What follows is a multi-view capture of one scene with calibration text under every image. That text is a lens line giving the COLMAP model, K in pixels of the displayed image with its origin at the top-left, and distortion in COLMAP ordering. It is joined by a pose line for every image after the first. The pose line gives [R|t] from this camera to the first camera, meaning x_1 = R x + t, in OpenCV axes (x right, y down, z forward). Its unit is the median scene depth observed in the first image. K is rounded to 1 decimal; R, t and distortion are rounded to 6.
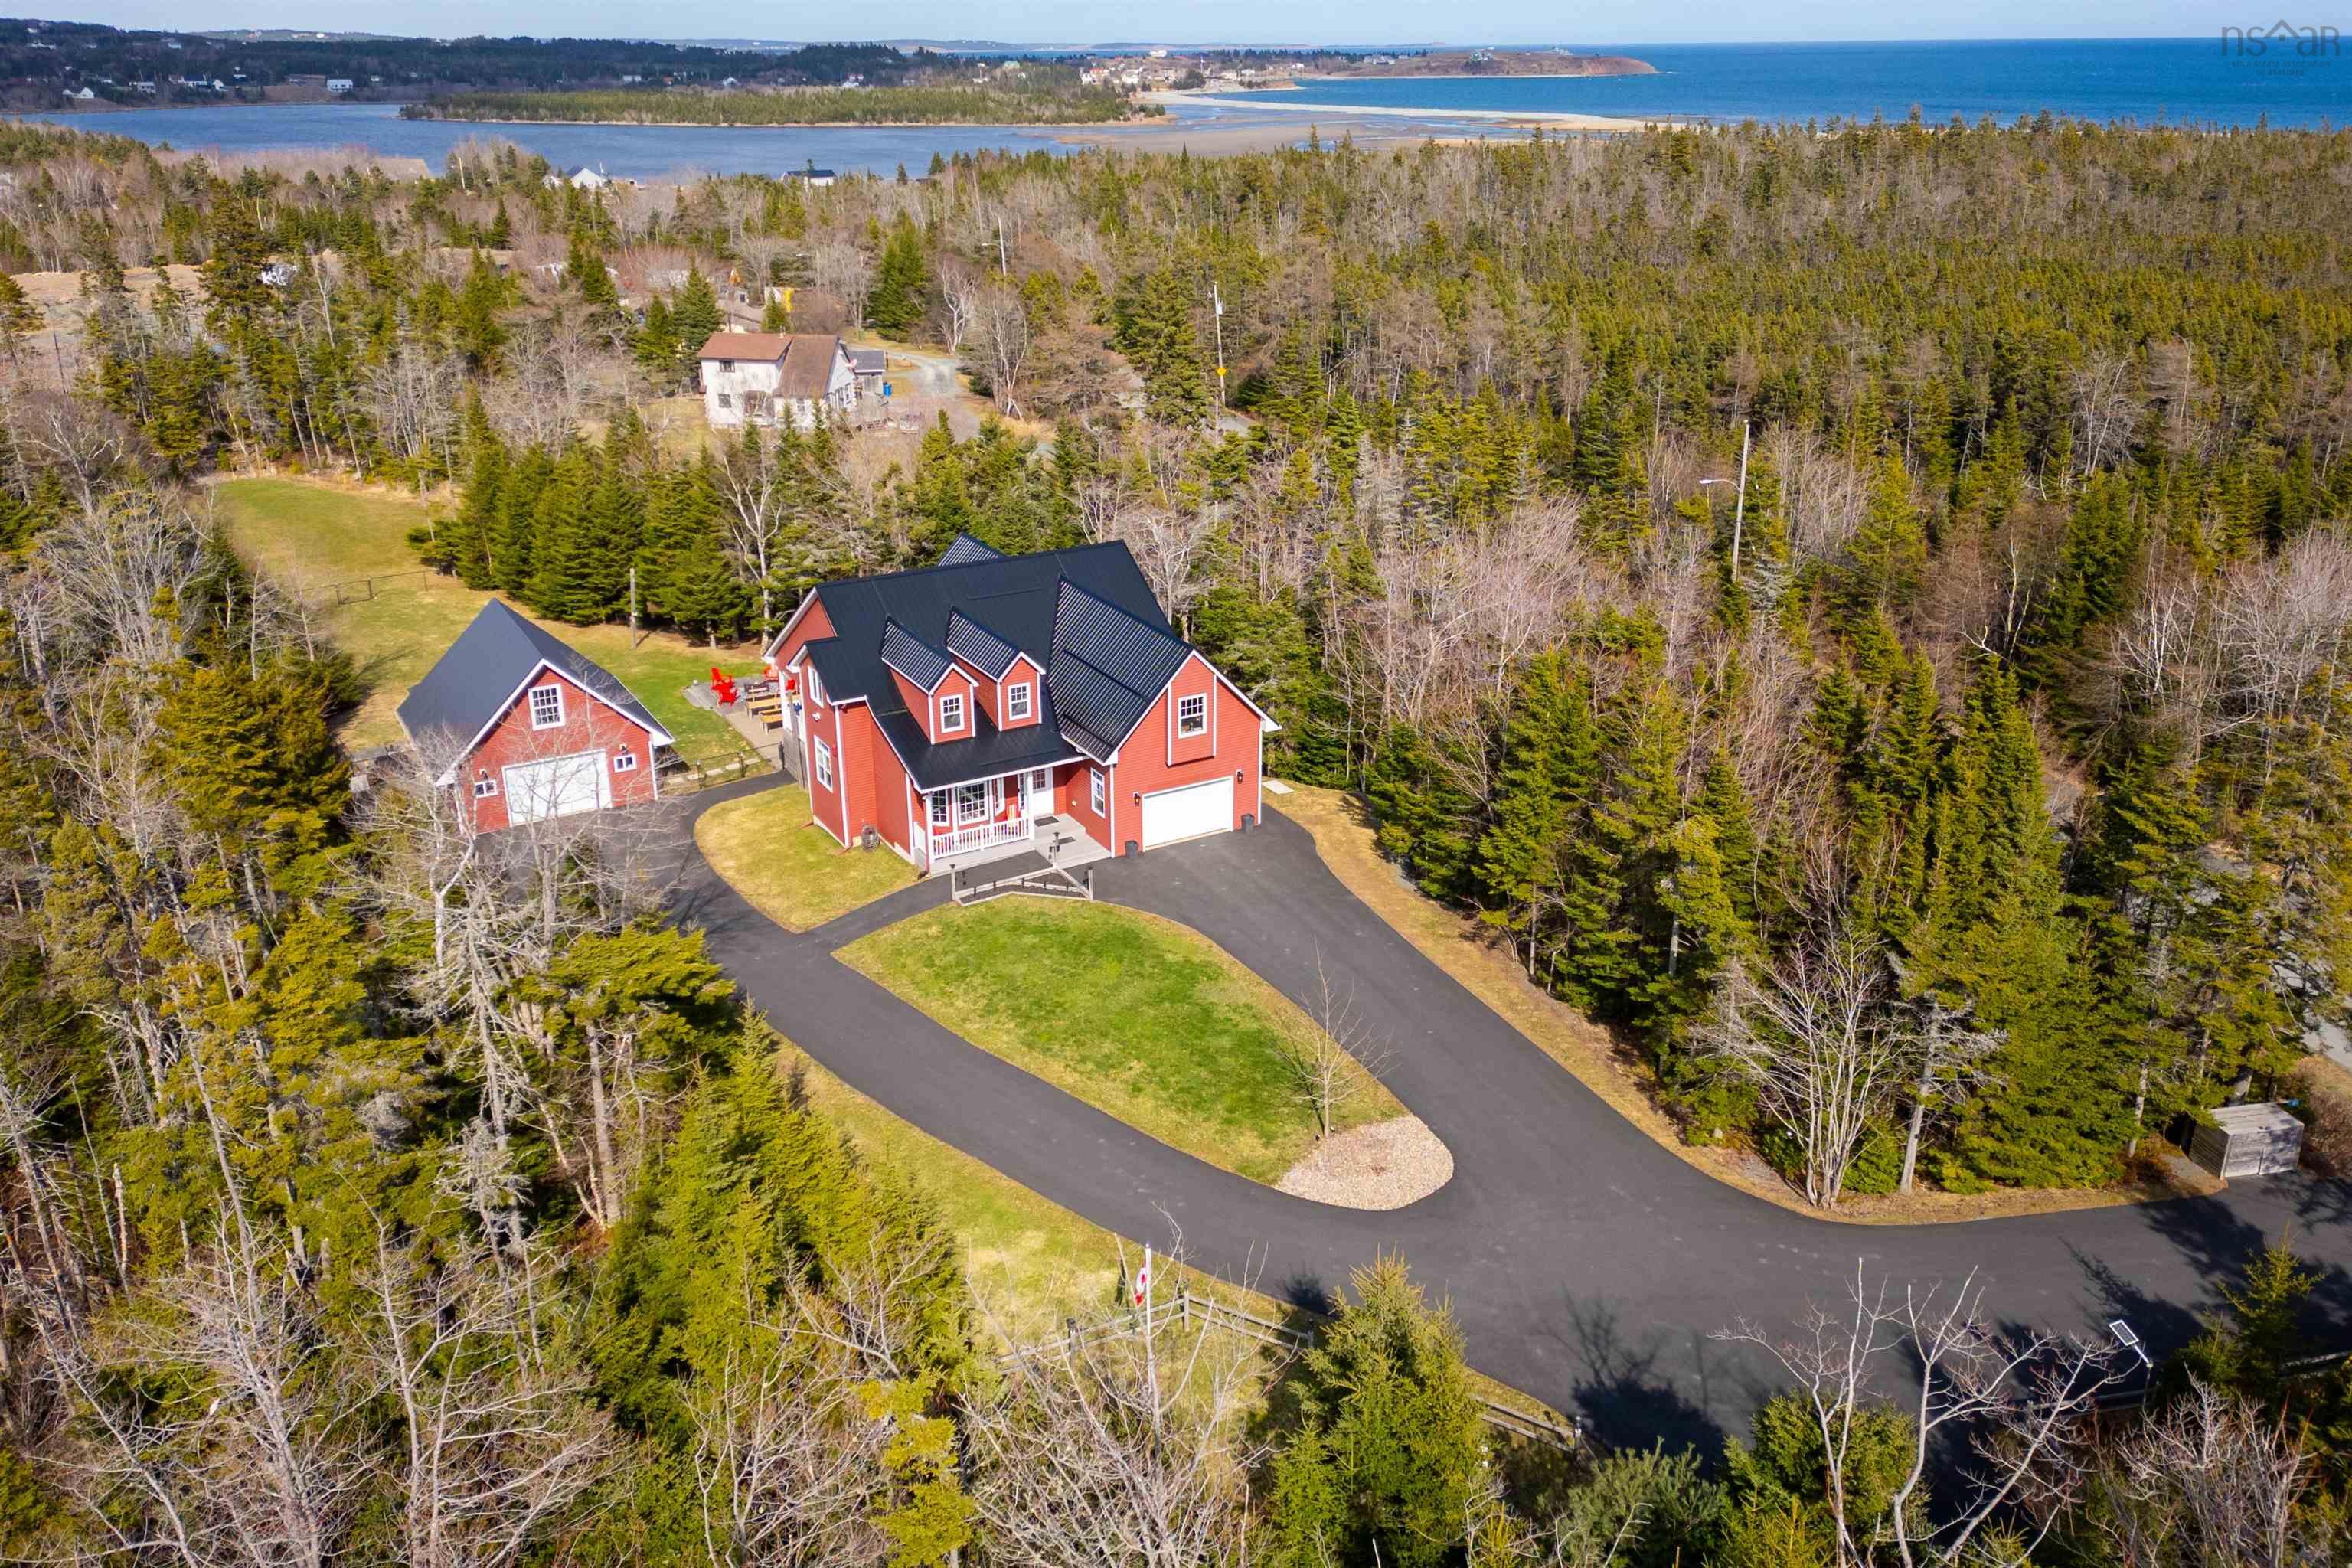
lens RADIAL K [[1856.3, 0, 1182.0], [0, 1856.3, 781.3], [0, 0, 1]] dist [0.002937, -0.005196]
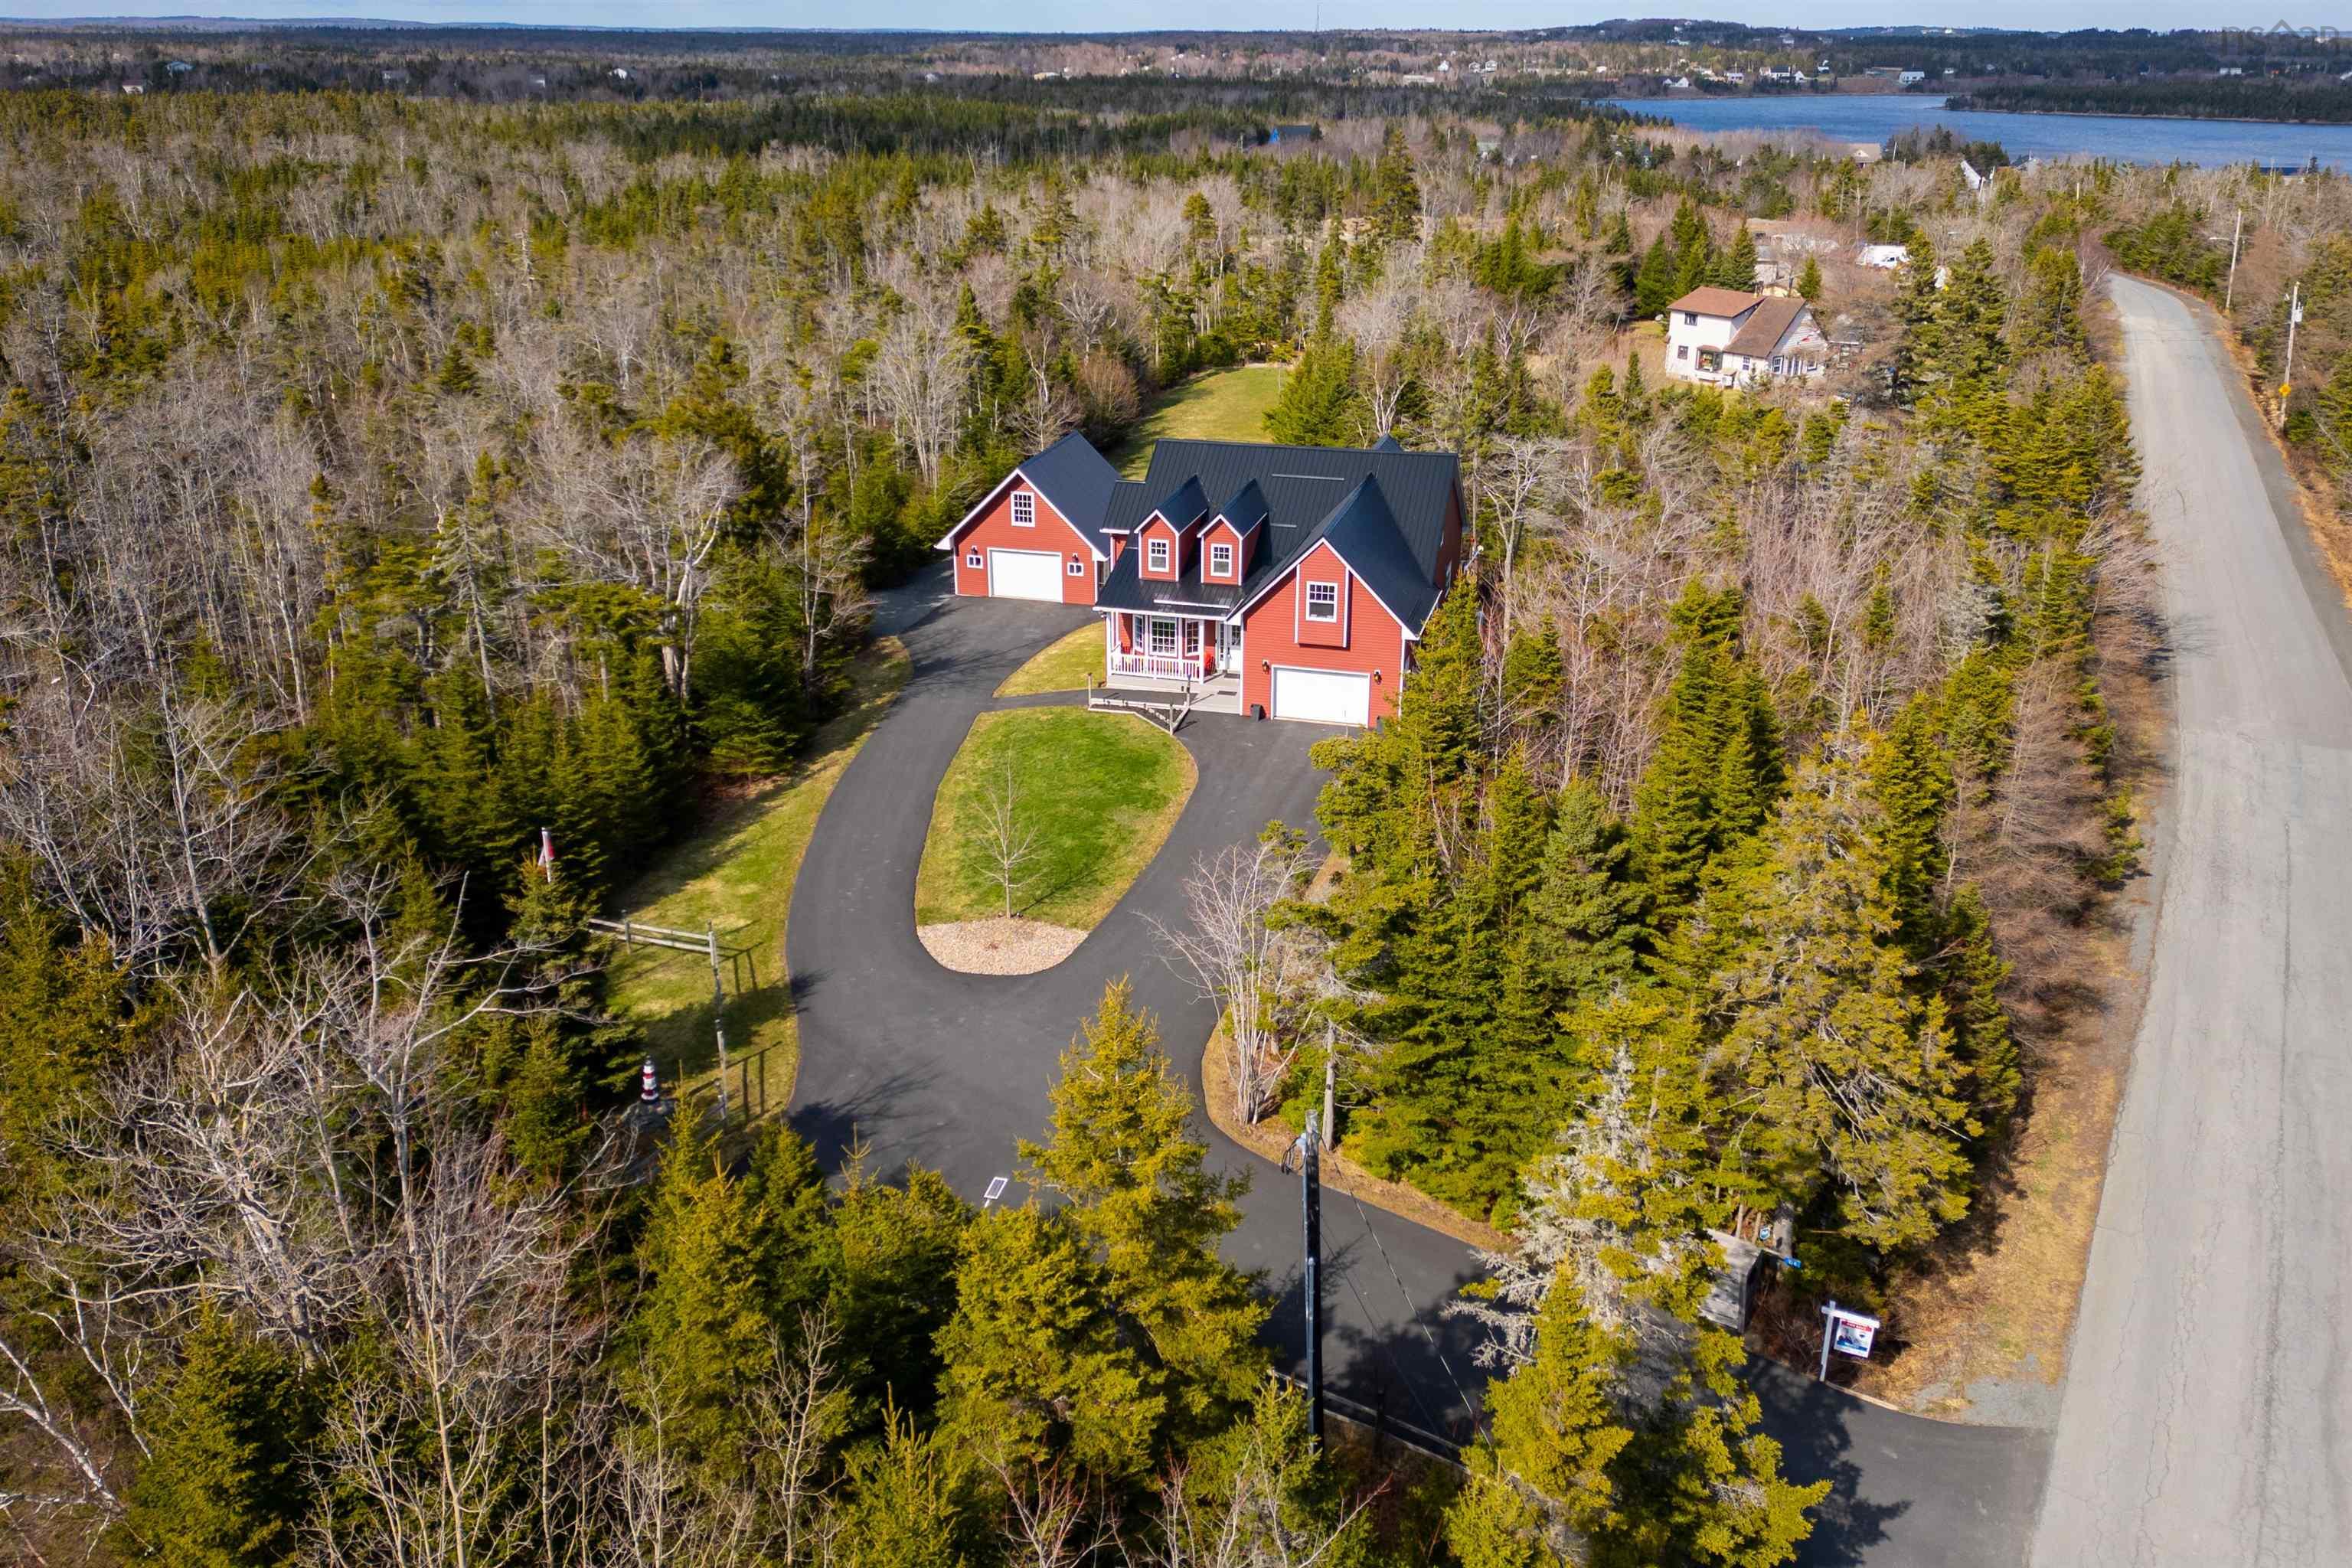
lens RADIAL K [[1856.3, 0, 1179.9], [0, 1856.3, 784.9], [0, 0, 1]] dist [0.002937, -0.005196]
pose [[0.667944, 0.266195, -0.694976, 0.348580], [-0.266555, 0.957459, 0.110547, -0.015006], [0.694838, 0.111410, 0.710485, 0.102352]]
